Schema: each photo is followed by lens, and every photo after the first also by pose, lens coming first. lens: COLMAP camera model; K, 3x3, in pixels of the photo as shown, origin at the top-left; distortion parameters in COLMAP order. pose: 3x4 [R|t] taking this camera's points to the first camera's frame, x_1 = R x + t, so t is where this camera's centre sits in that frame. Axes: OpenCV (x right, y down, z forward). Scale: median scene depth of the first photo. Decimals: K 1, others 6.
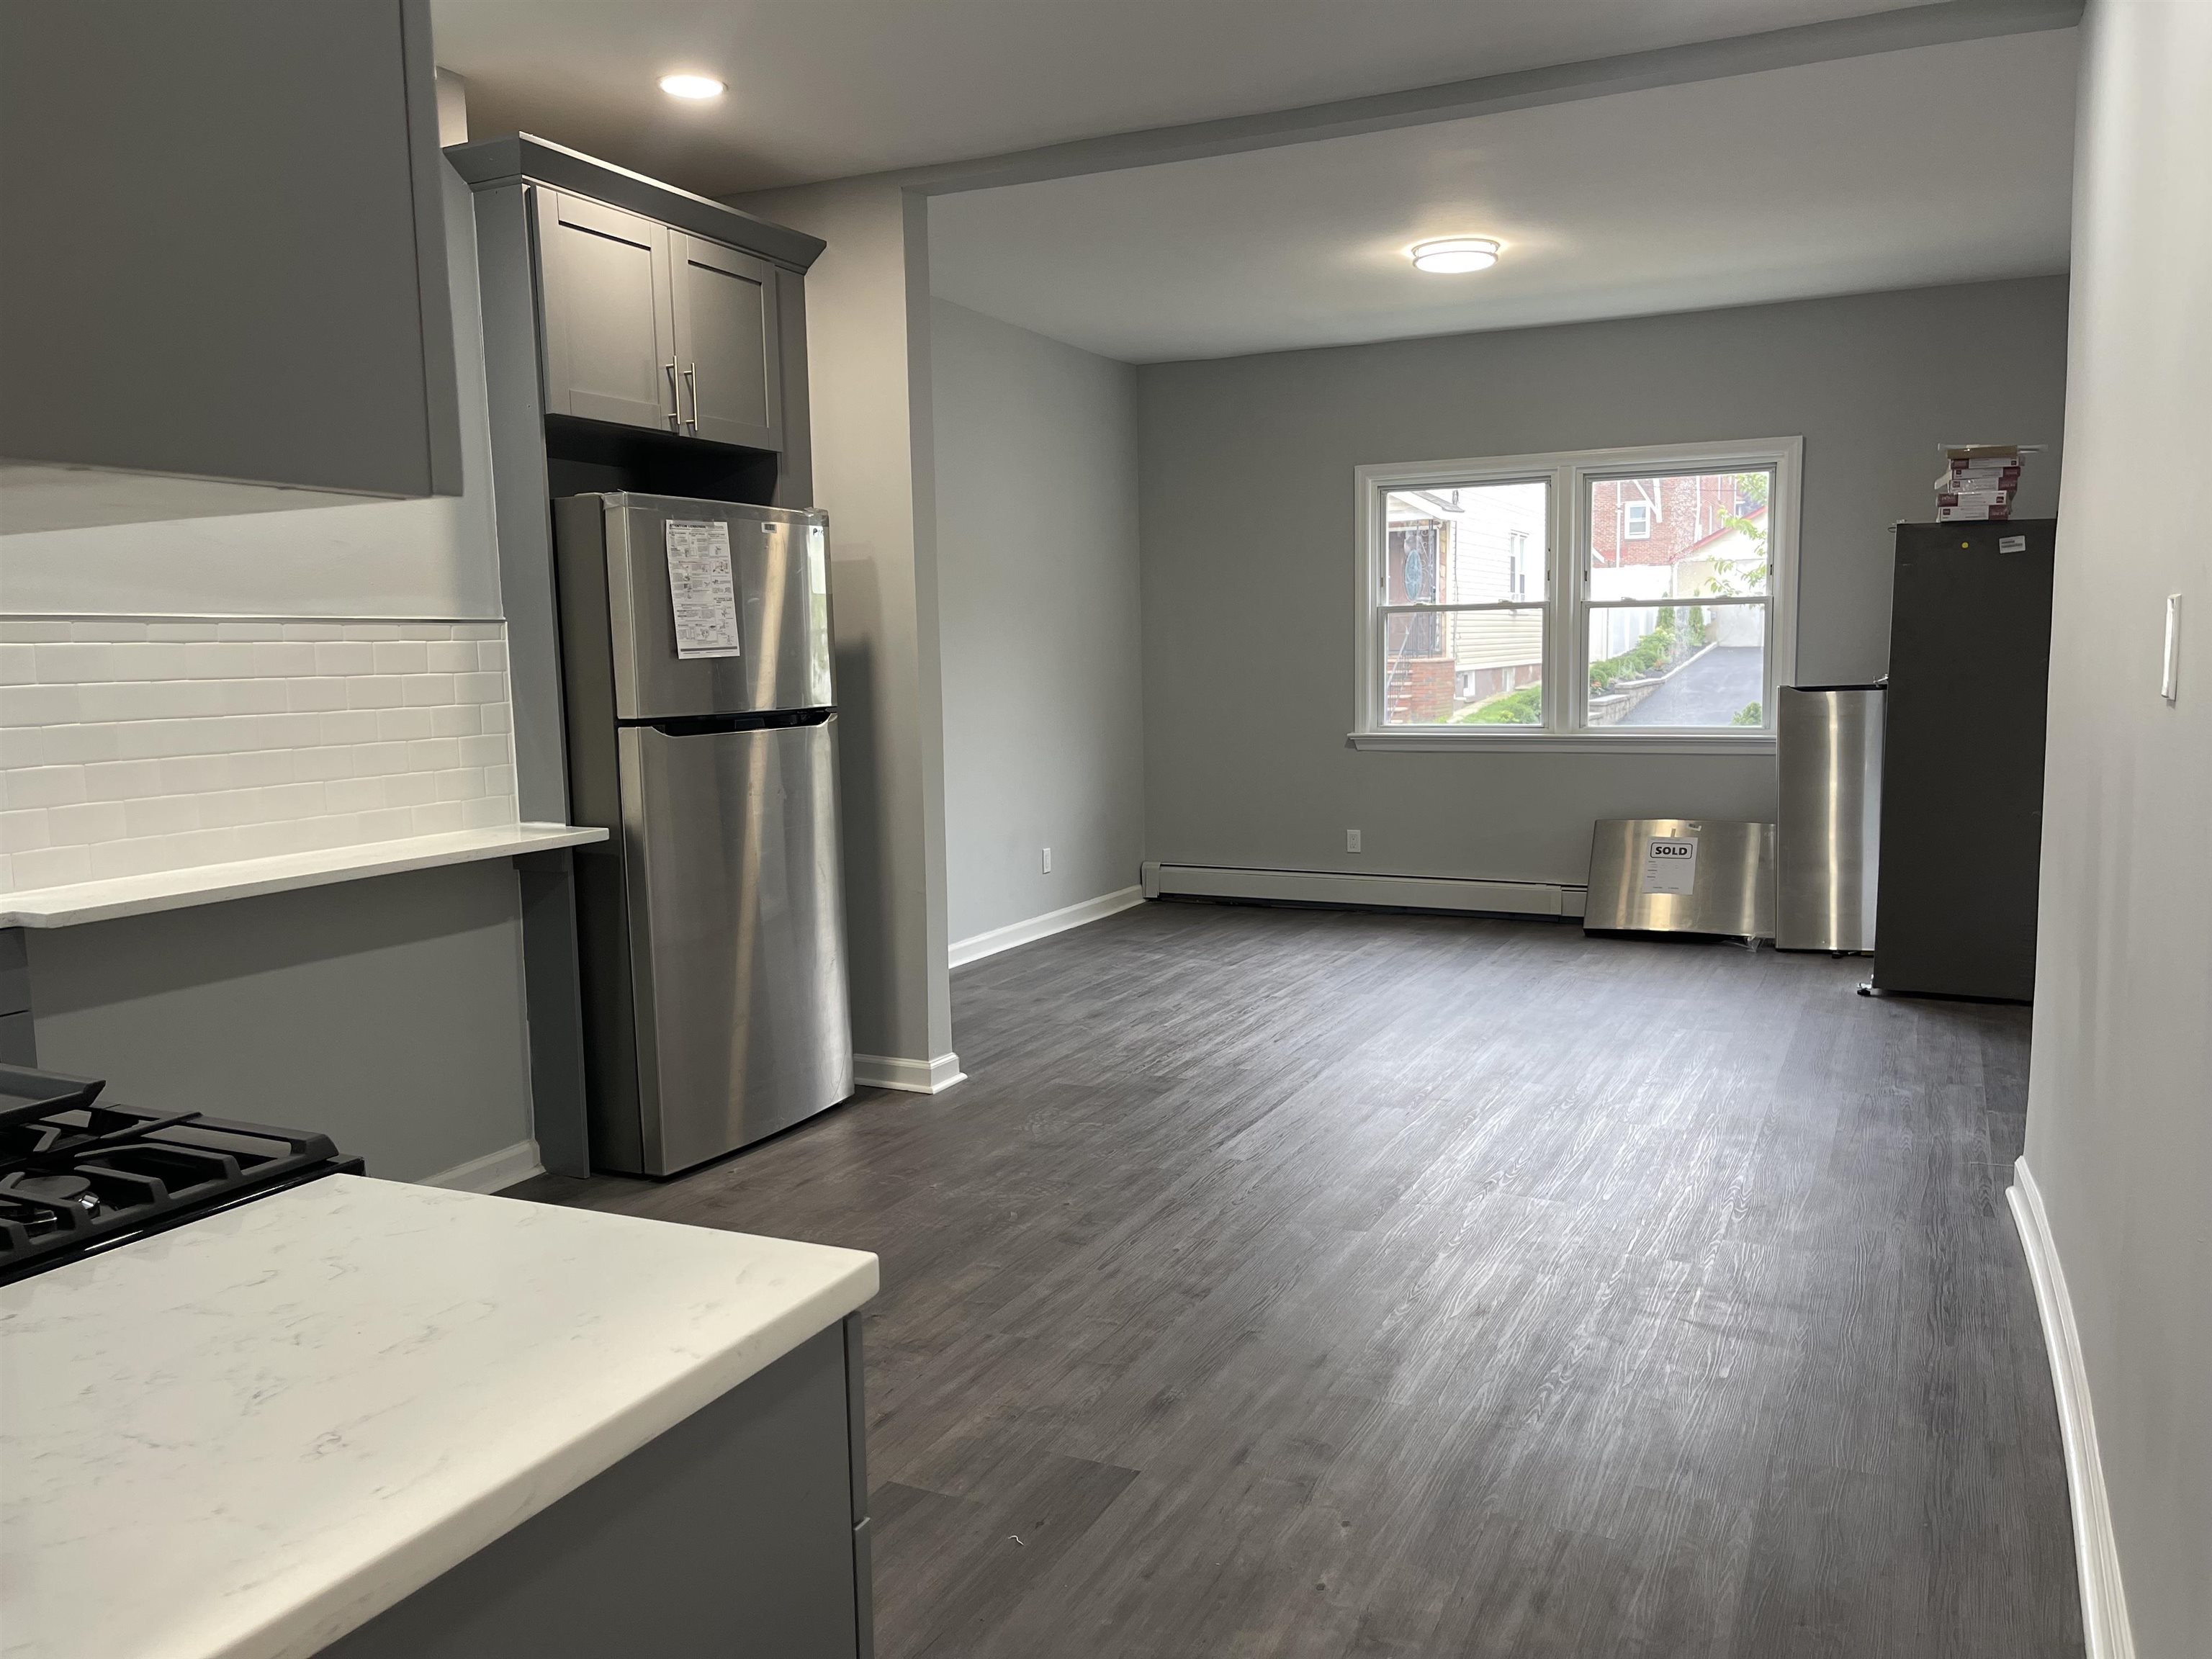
lens RADIAL K [[1663.9, 0, 1104.4], [0, 1663.9, 834.4], [0, 0, 1]] dist [0.066909, -0.087206]
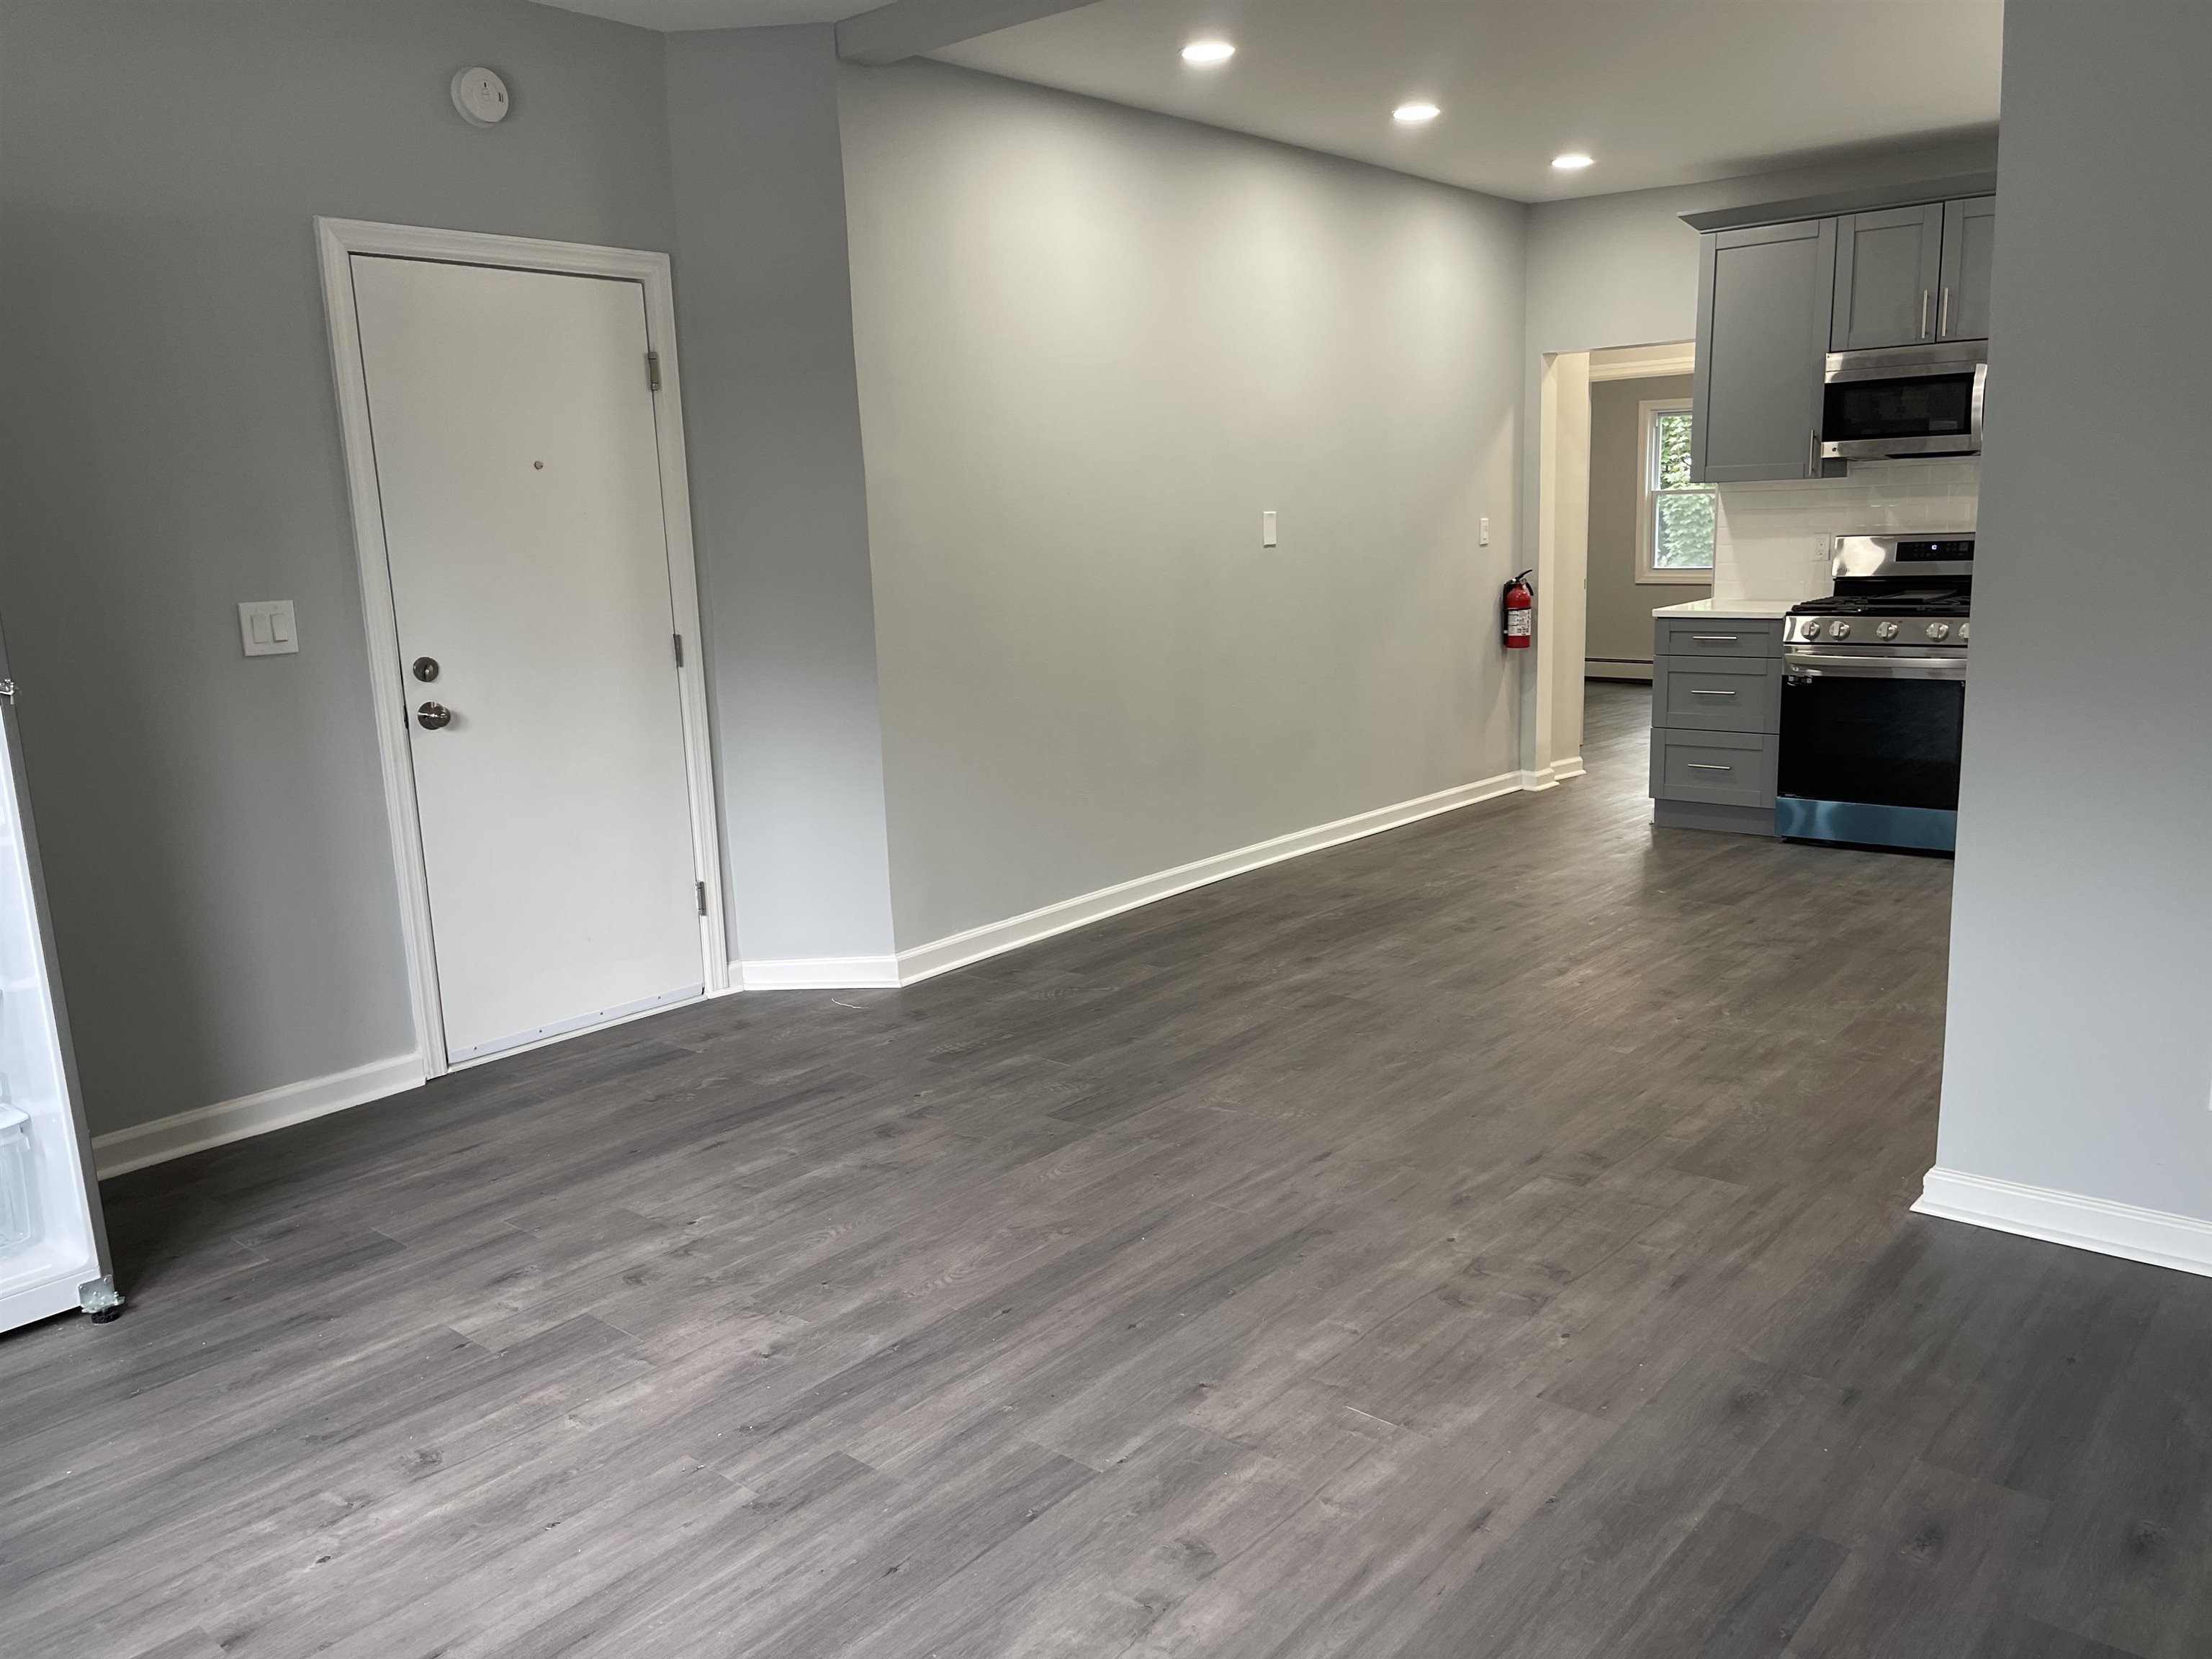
lens RADIAL K [[1669.7, 0, 1105.1], [0, 1669.7, 841.4], [0, 0, 1]] dist [0.056981, -0.063752]
pose [[-0.966007, 0.002683, 0.258501, 0.046904], [0.081246, 0.952430, 0.293727, -0.205515], [-0.245416, 0.304744, -0.920273, 1.705878]]
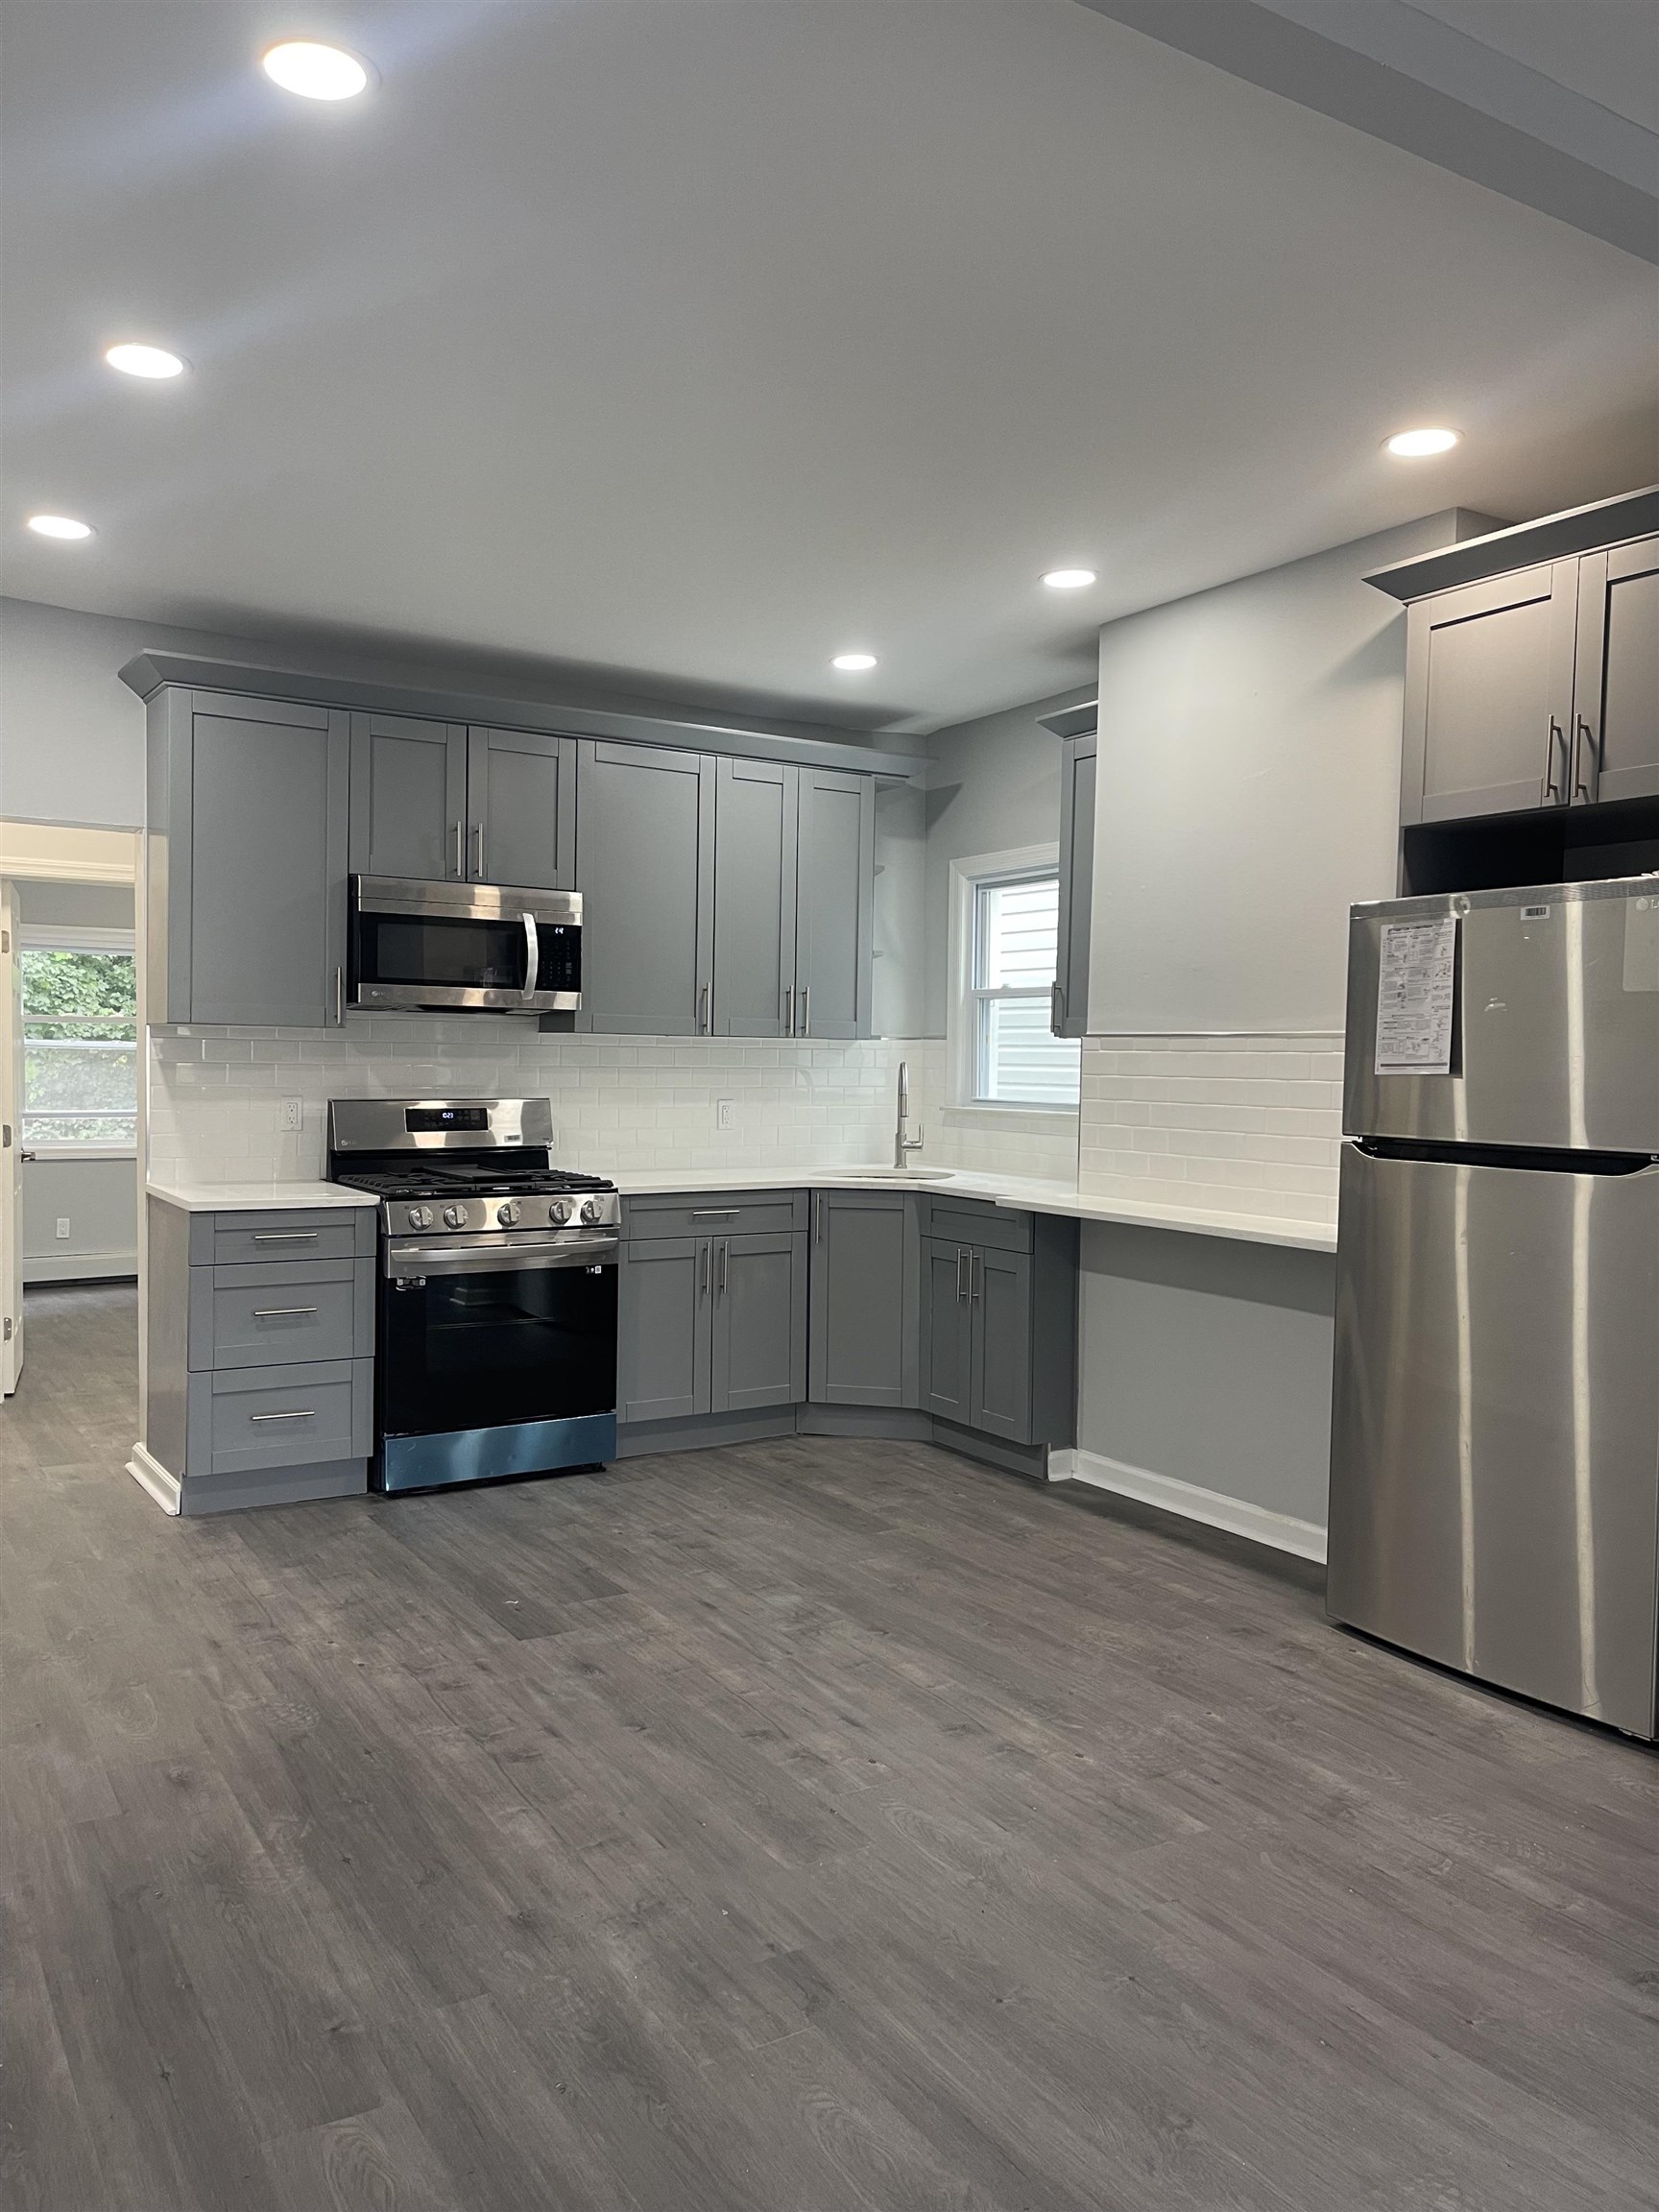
lens RADIAL K [[1663.9, 0, 836.6], [0, 1663.9, 1116.5], [0, 0, 1]] dist [0.066909, -0.087206]
pose [[-0.533444, 0.043016, -0.844741, 0.578303], [-0.098691, 0.988719, 0.112670, -0.132414], [0.840058, 0.143471, -0.523181, 1.044978]]
